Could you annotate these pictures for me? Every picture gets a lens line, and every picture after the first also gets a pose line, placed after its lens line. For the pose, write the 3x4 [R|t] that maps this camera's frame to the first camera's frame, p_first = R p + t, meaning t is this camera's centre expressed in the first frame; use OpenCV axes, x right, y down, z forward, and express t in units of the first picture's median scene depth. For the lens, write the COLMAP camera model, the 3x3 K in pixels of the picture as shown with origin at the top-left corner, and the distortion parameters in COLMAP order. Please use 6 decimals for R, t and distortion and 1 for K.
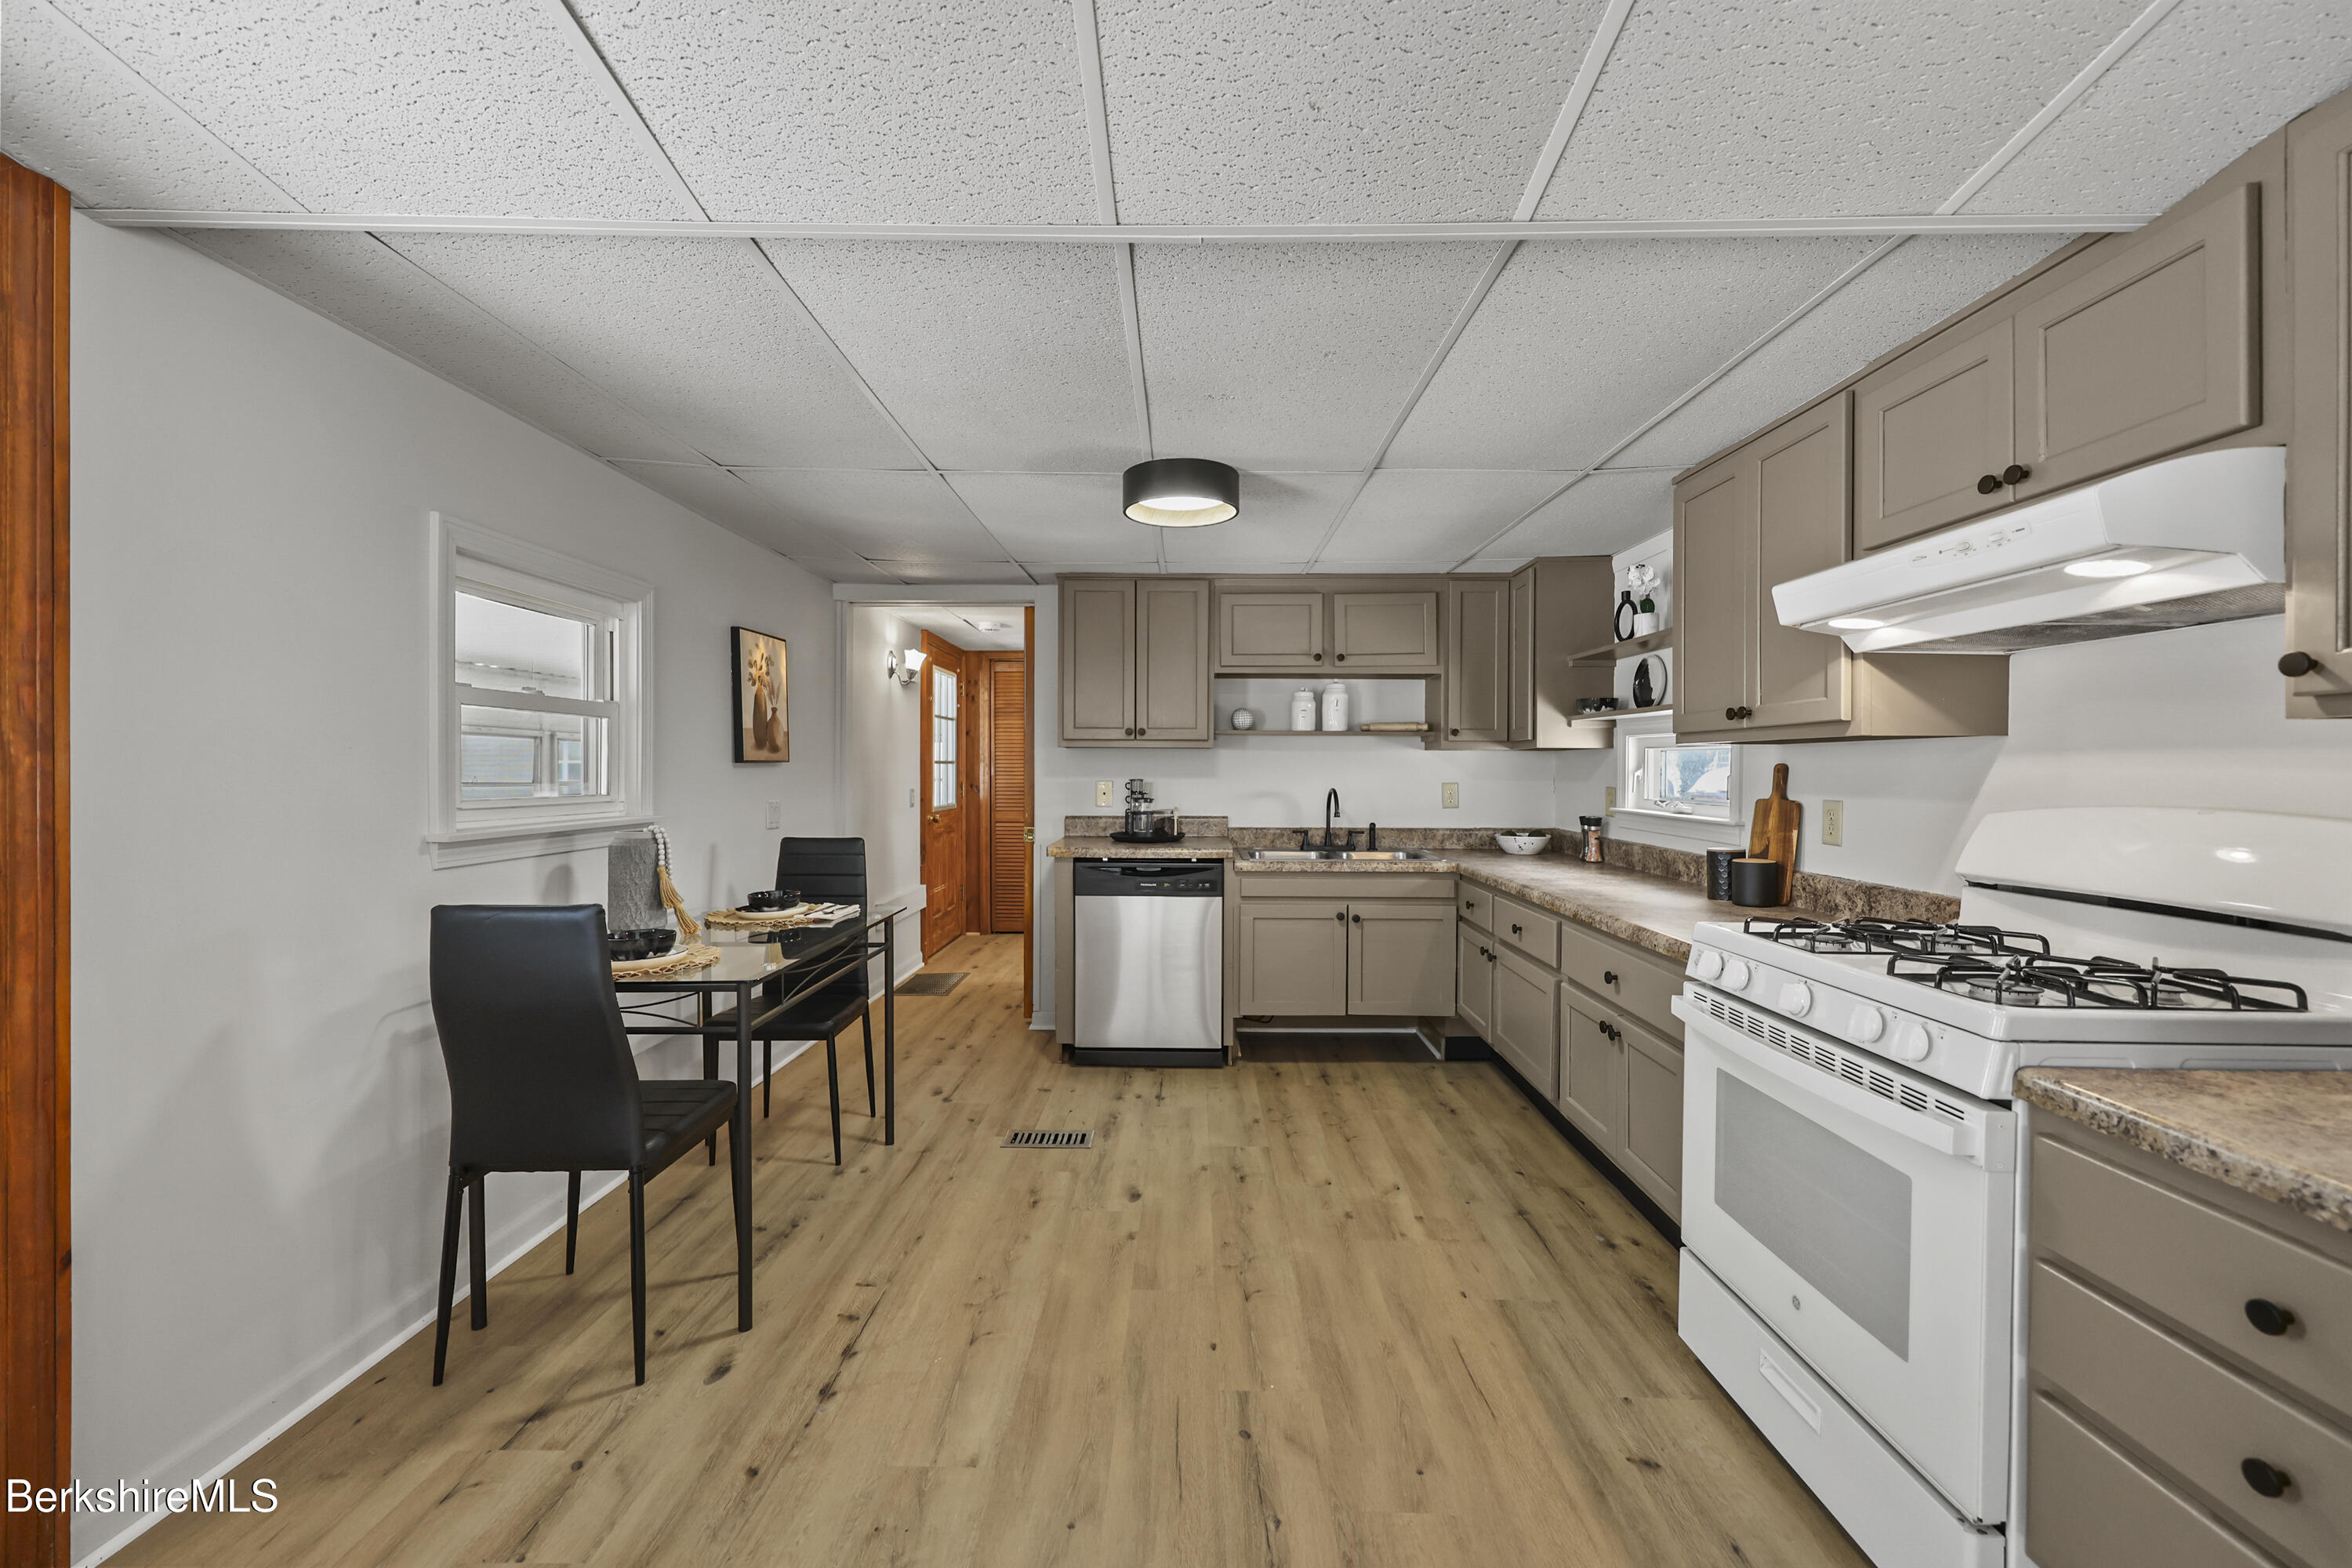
lens RADIAL K [[945.0, 0, 1180.6], [0, 945.0, 783.7], [0, 0, 1]] dist [-0.000294, -0.000146]
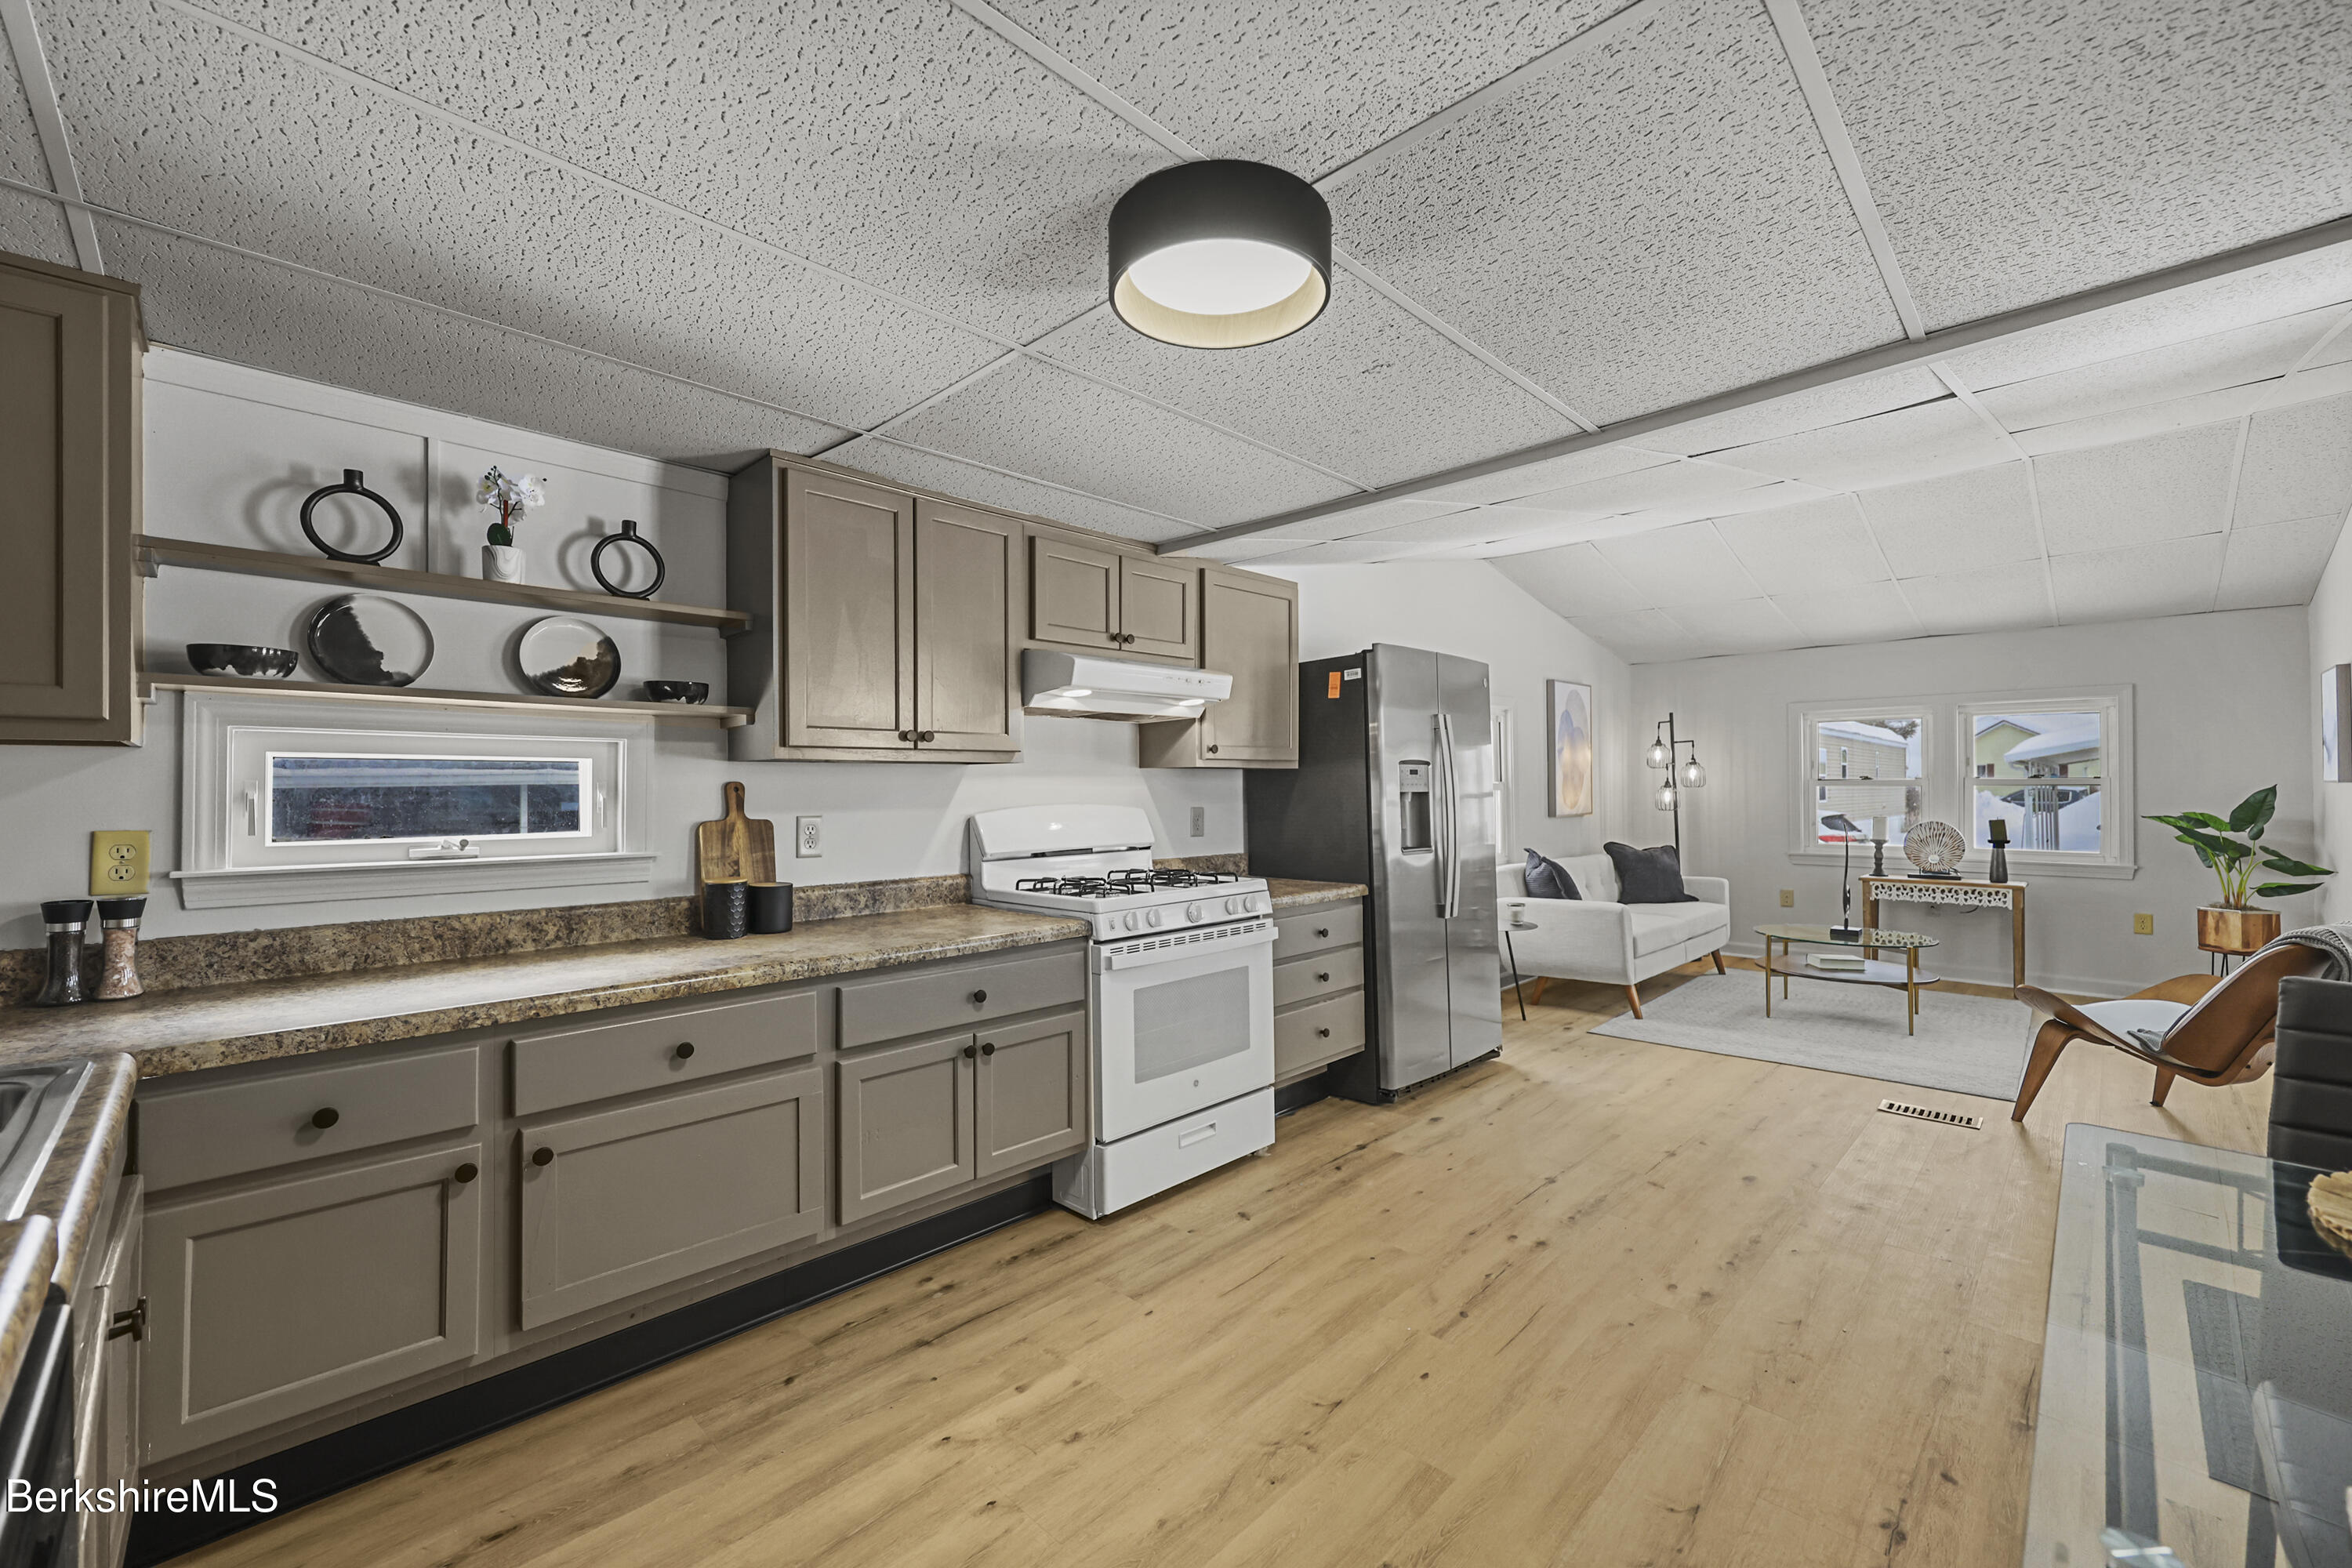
lens RADIAL K [[945.0, 0, 1180.6], [0, 945.0, 783.7], [0, 0, 1]] dist [-0.000294, -0.000146]
pose [[-0.721729, 0.004108, 0.692163, -0.315579], [0.016255, 0.999807, 0.011016, -0.020942], [-0.691984, 0.019202, -0.721657, 1.277779]]
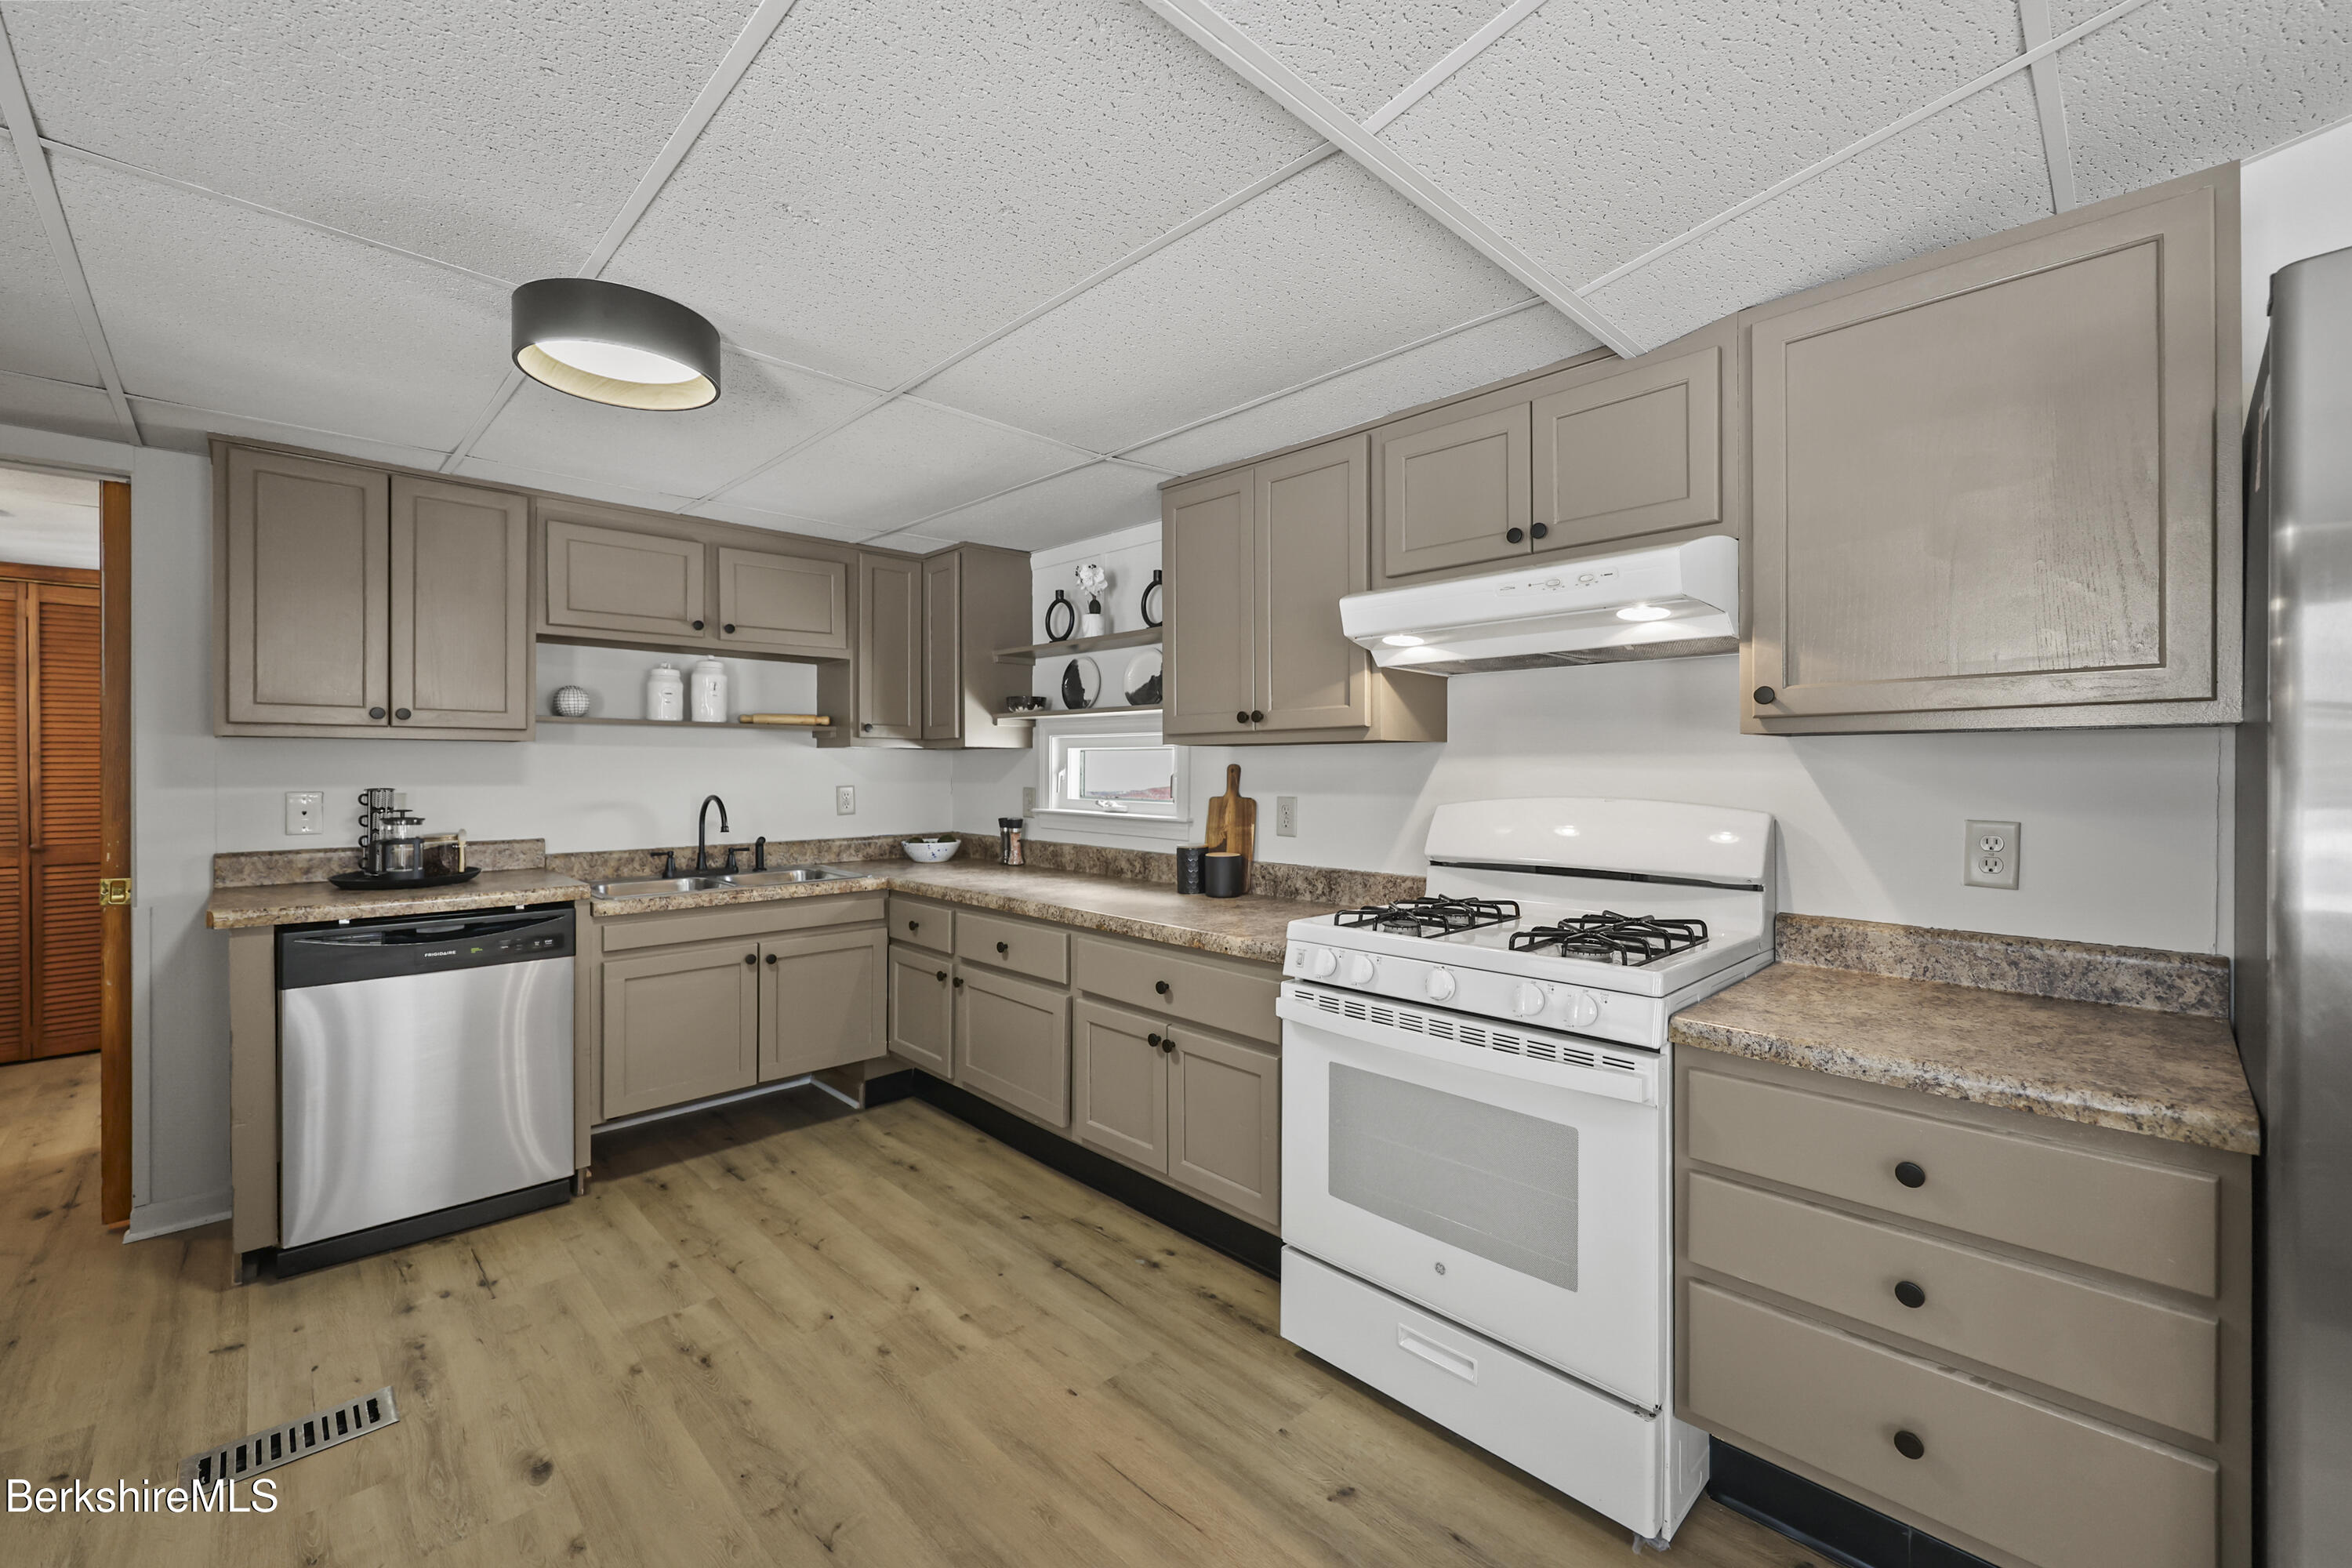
lens RADIAL K [[951.5, 0, 1185.4], [0, 951.5, 772.7], [0, 0, 1]] dist [0.000222, 0.000190]
pose [[0.705567, -0.007192, 0.708606, -0.173470], [0.014635, 0.999883, -0.004424, -0.006747], [-0.708492, 0.013491, 0.705590, 0.242482]]
